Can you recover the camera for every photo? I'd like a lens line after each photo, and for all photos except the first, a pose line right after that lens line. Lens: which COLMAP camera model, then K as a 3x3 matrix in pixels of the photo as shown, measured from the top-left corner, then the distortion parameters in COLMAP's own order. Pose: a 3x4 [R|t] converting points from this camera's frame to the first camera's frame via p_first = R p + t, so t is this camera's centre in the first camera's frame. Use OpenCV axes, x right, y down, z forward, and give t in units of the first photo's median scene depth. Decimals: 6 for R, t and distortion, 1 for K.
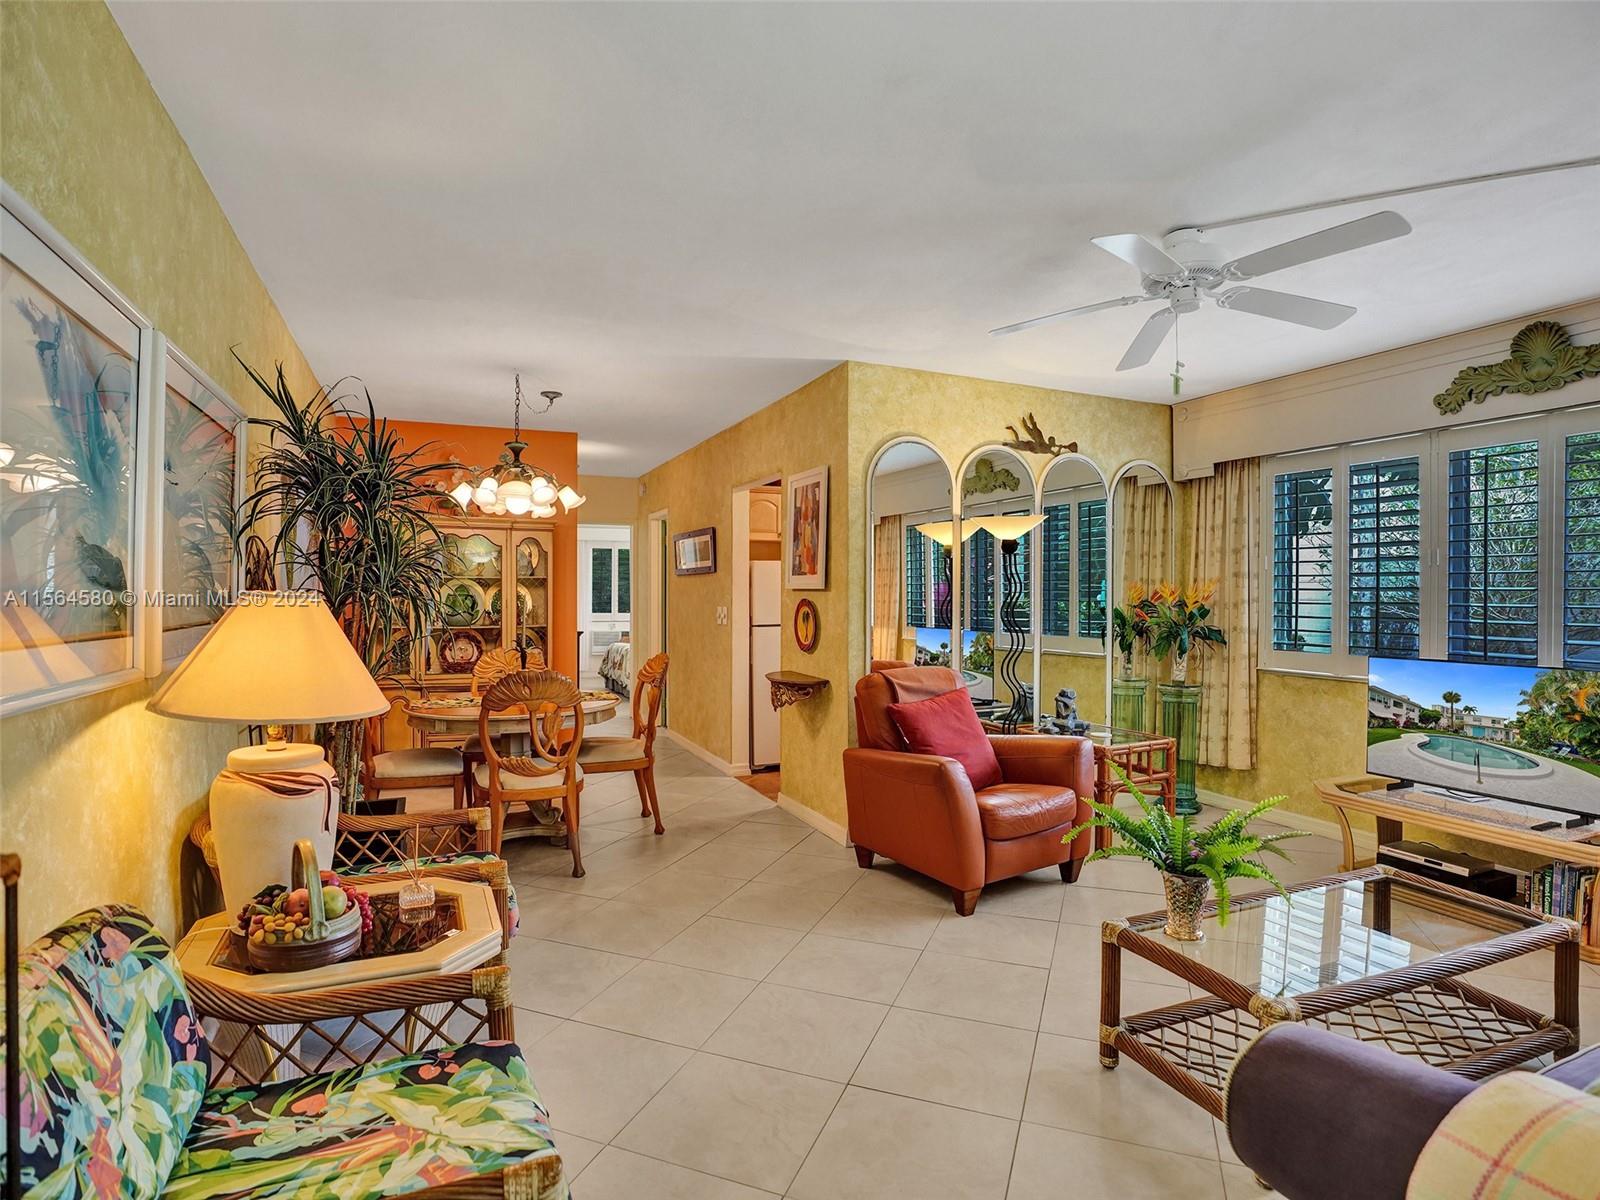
lens RADIAL K [[828.2, 0, 803.9], [0, 828.2, 602.3], [0, 0, 1]] dist [-0.075119, 0.030580]
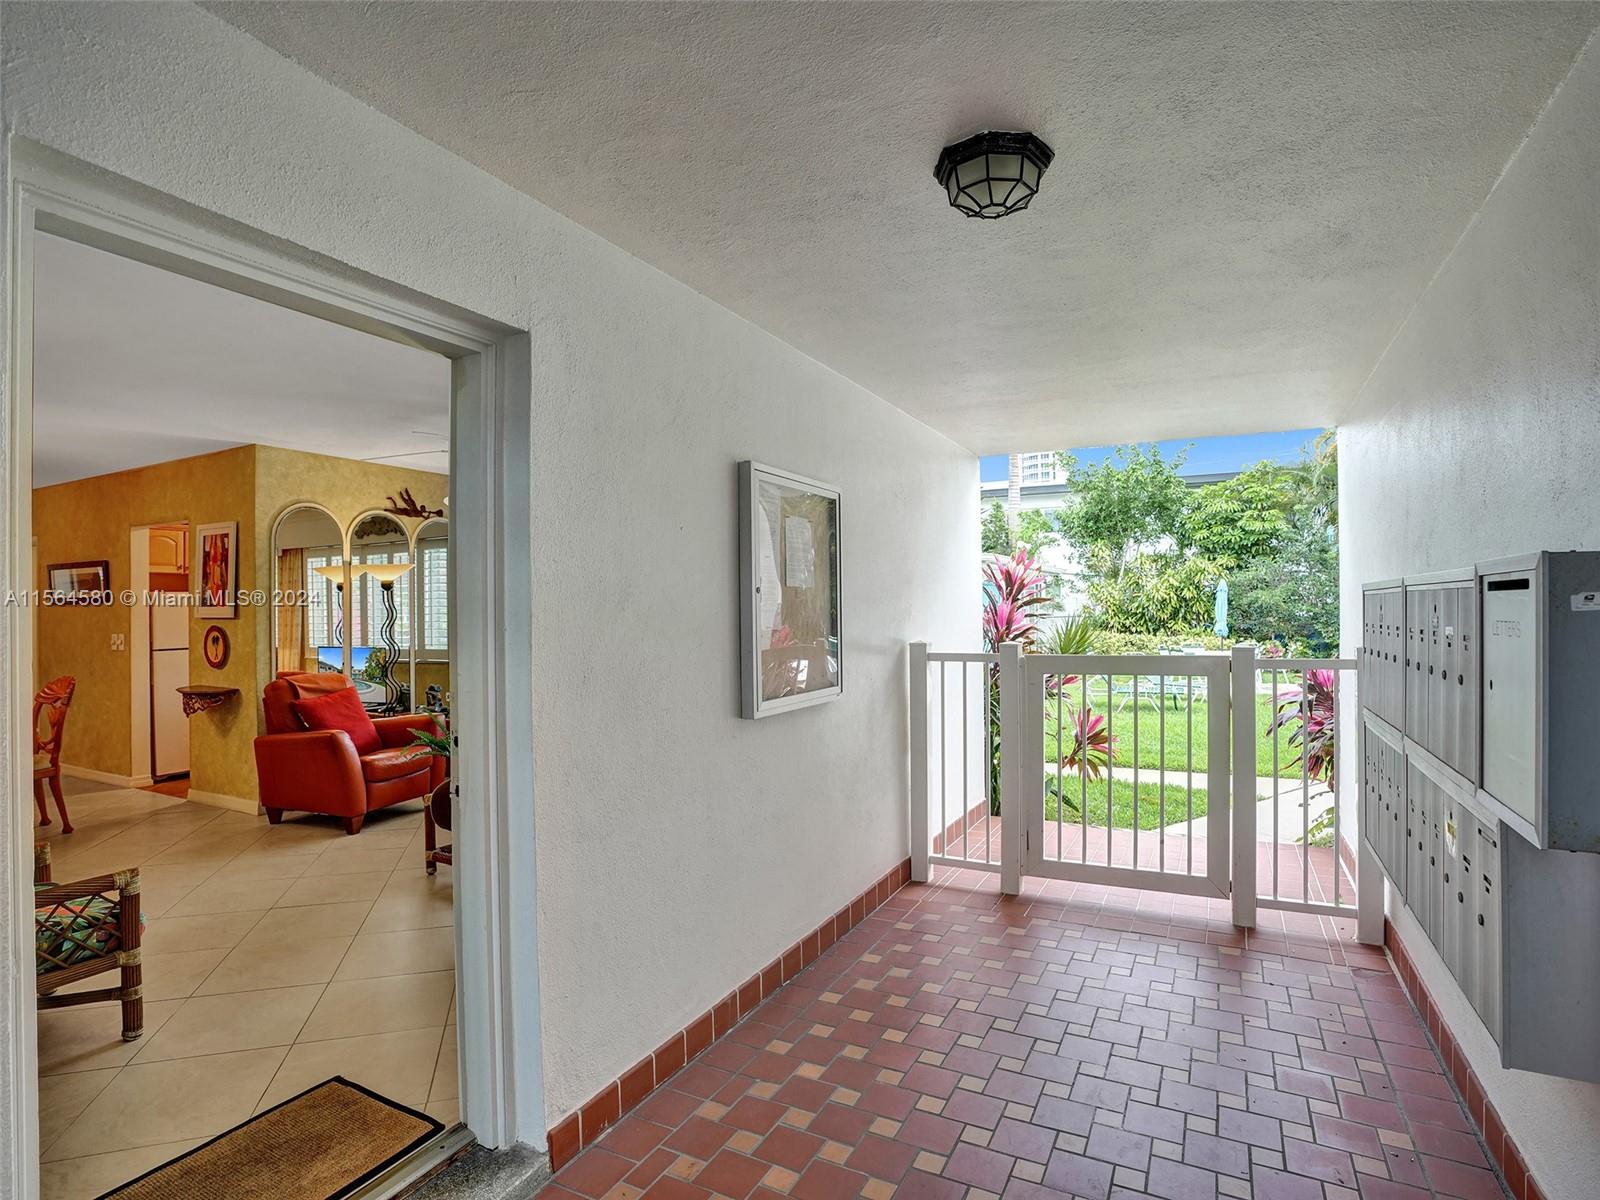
lens RADIAL K [[828.2, 0, 803.9], [0, 828.2, 602.3], [0, 0, 1]] dist [-0.075119, 0.030580]
pose [[0.784716, -0.006071, 0.619826, -0.051448], [0.020020, 0.999679, -0.015555, -0.002647], [-0.619532, 0.024615, 0.784585, -0.503661]]
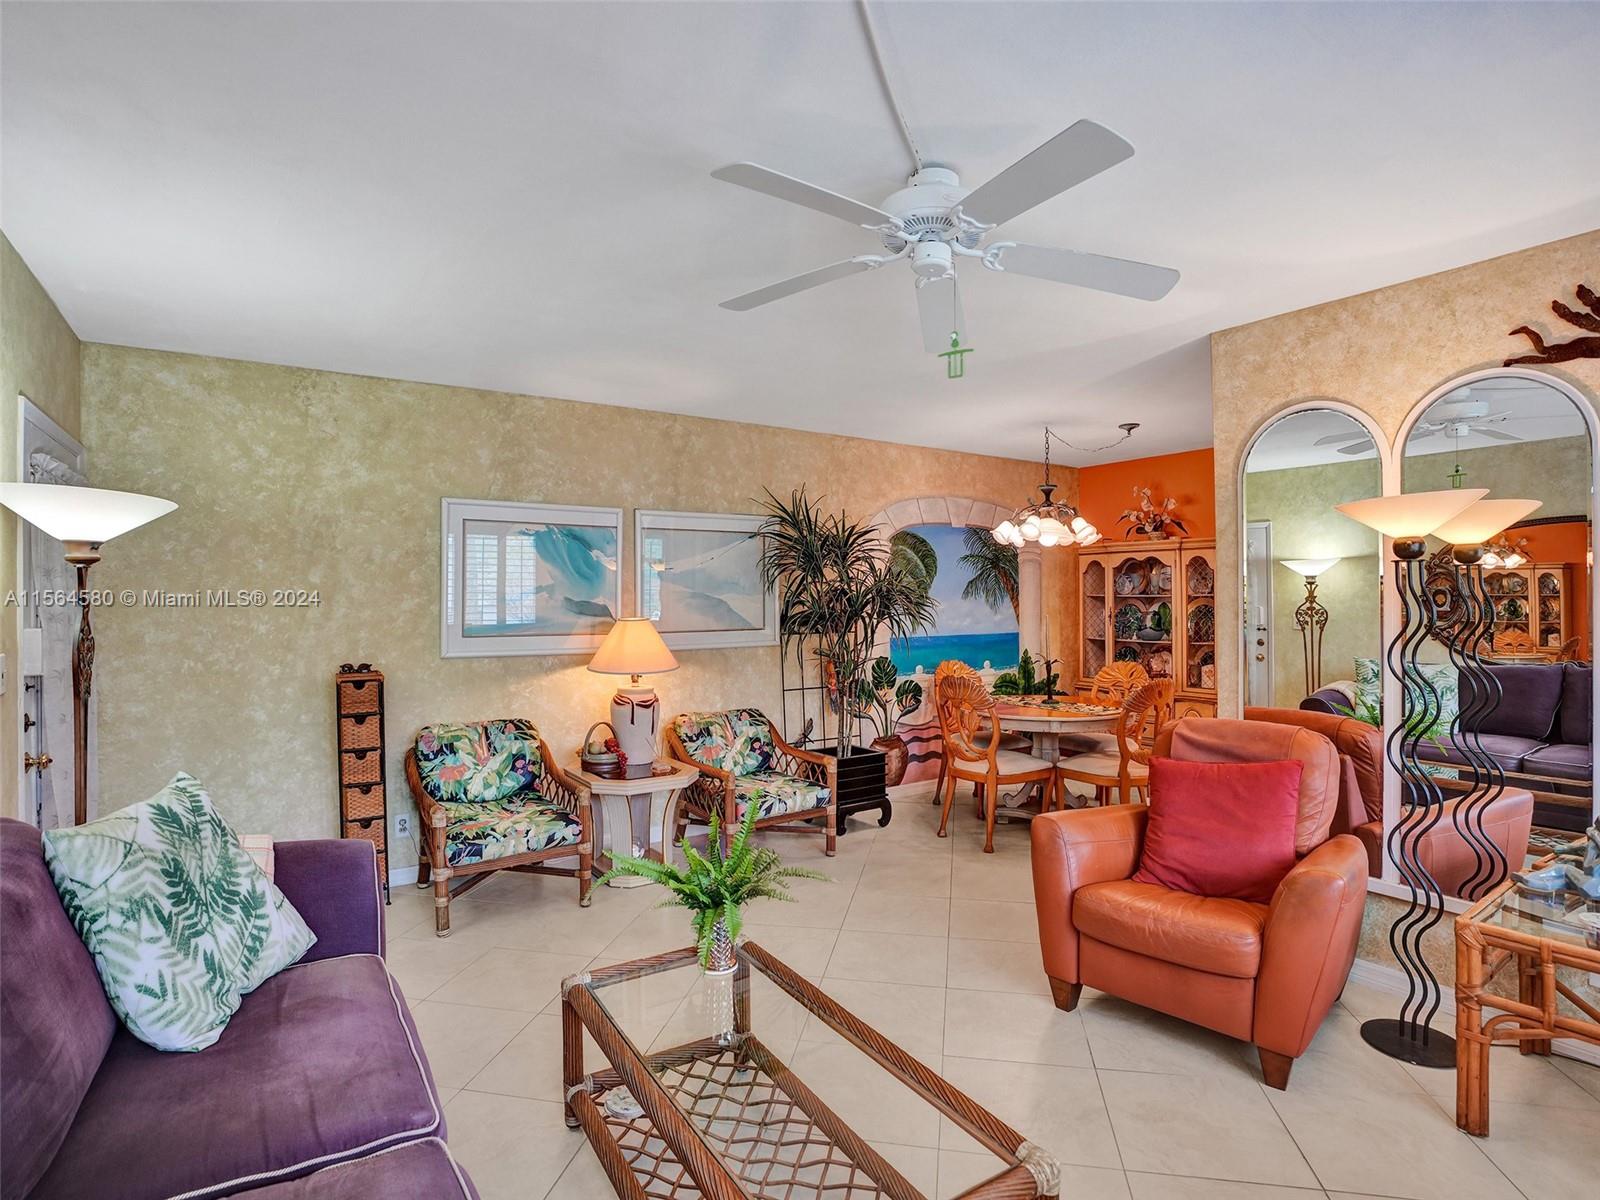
lens RADIAL K [[828.2, 0, 803.9], [0, 828.2, 602.3], [0, 0, 1]] dist [-0.075119, 0.030580]
pose [[0.179317, -0.000646, -0.983791, 0.706246], [-0.006264, 0.999979, -0.001799, -0.022294], [0.983771, 0.006485, 0.179310, 0.425779]]
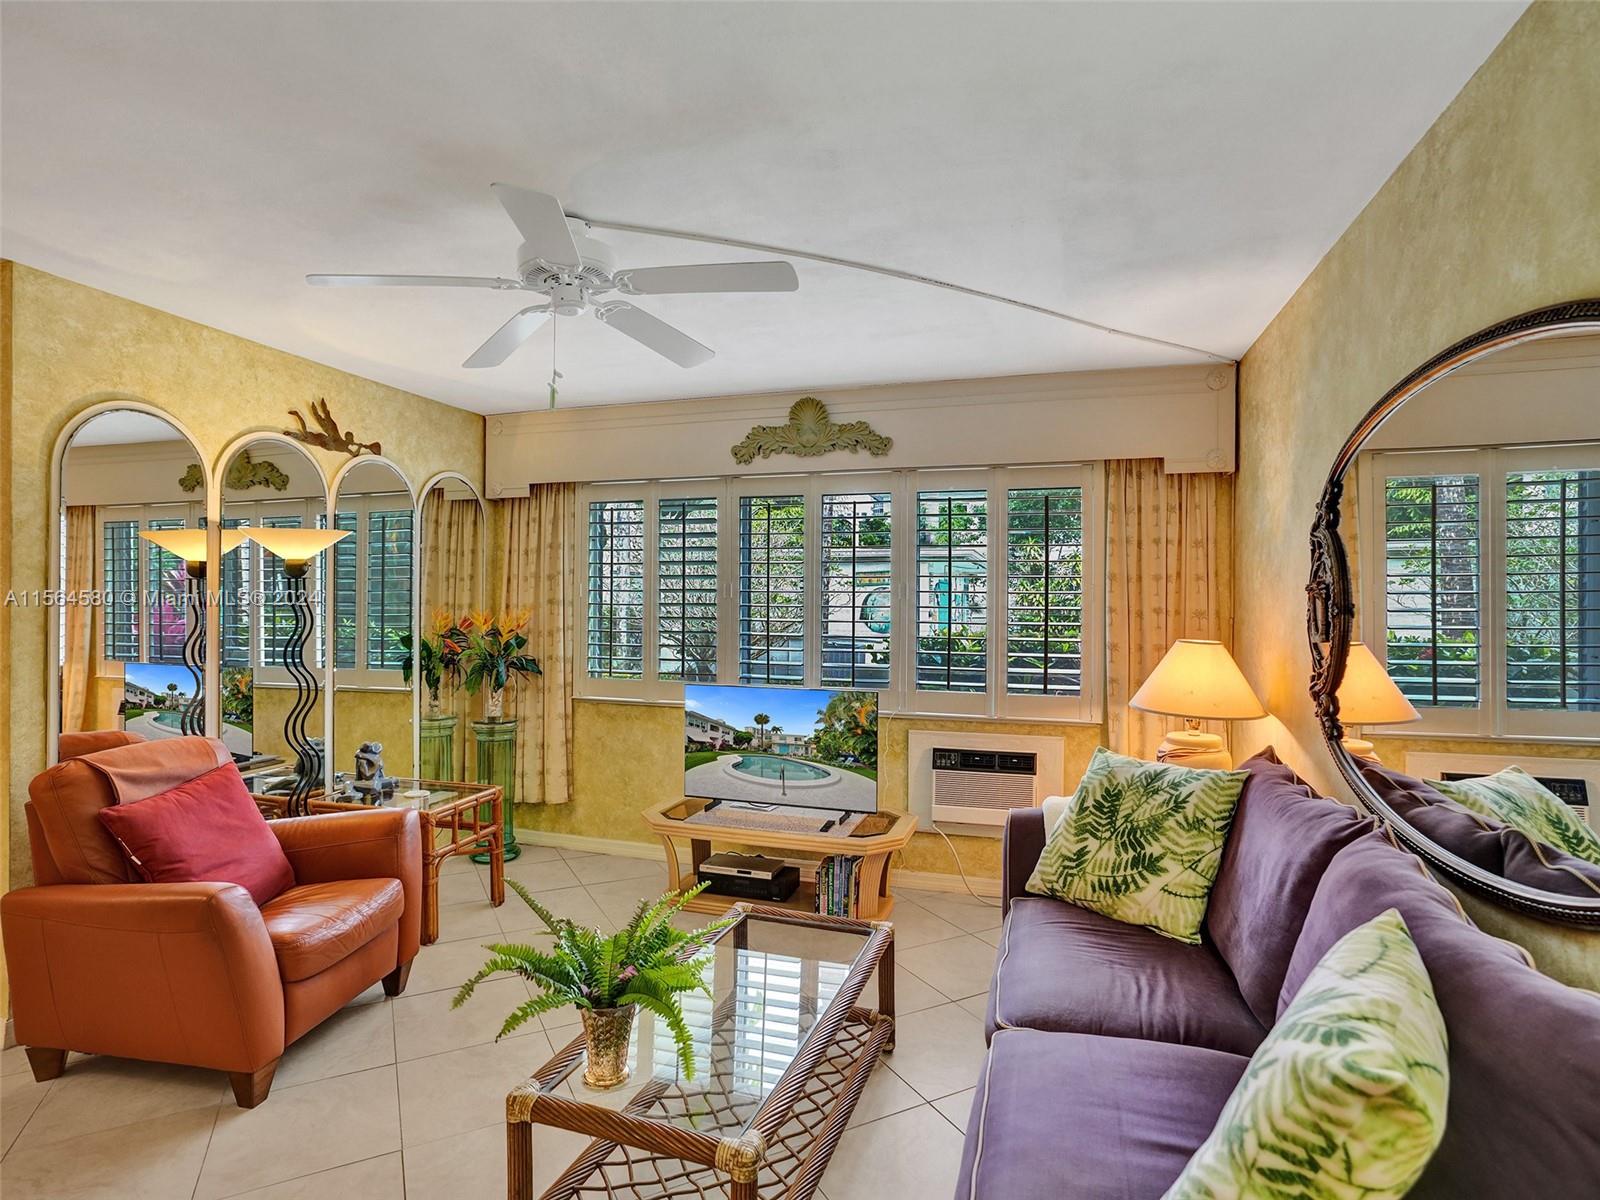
lens RADIAL K [[824.9, 0, 792.9], [0, 824.9, 597.9], [0, 0, 1]] dist [-0.064074, 0.032197]
pose [[0.665634, 0.003292, 0.746271, -0.003016], [0.011581, 0.999824, -0.014741, -0.021842], [-0.746188, 0.018455, 0.665479, 0.148718]]
